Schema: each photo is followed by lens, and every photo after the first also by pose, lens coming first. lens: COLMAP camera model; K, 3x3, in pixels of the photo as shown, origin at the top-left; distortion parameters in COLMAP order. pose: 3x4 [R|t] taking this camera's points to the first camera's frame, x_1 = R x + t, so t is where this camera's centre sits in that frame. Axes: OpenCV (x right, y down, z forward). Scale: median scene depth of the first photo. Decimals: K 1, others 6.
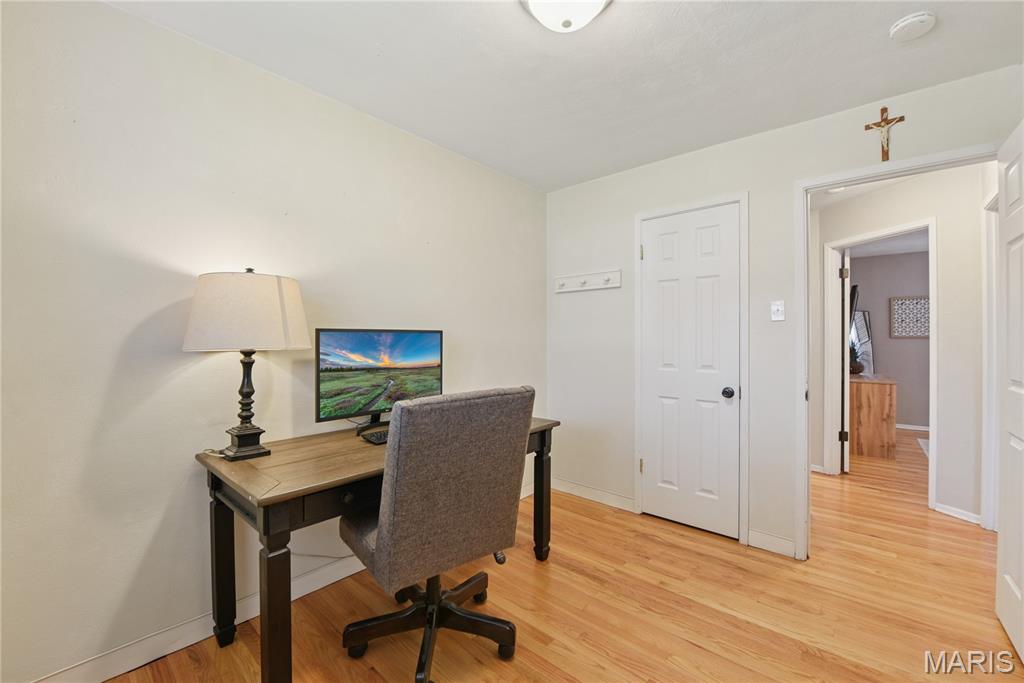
lens RADIAL K [[410.8, 0, 510.7], [0, 410.8, 347.5], [0, 0, 1]] dist [-0.013176, -0.000369]
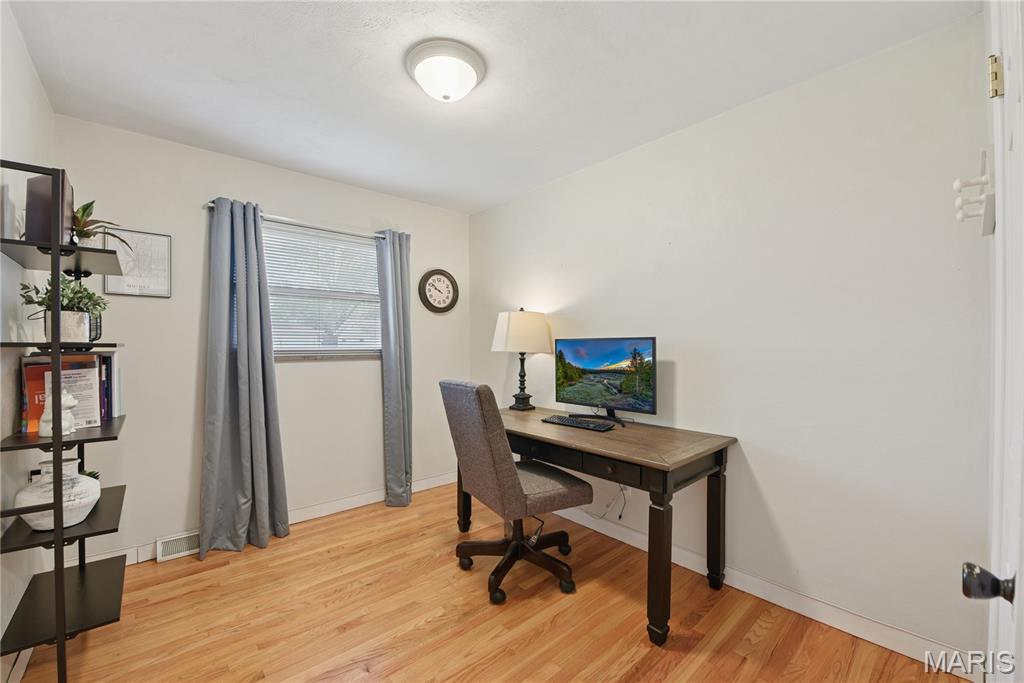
lens RADIAL K [[410.8, 0, 510.7], [0, 410.8, 347.5], [0, 0, 1]] dist [-0.013176, -0.000369]
pose [[-0.151604, 0.013970, -0.988343, 1.203095], [-0.003237, 0.999888, 0.014630, -0.042615], [0.988436, 0.005417, -0.151542, 1.211140]]
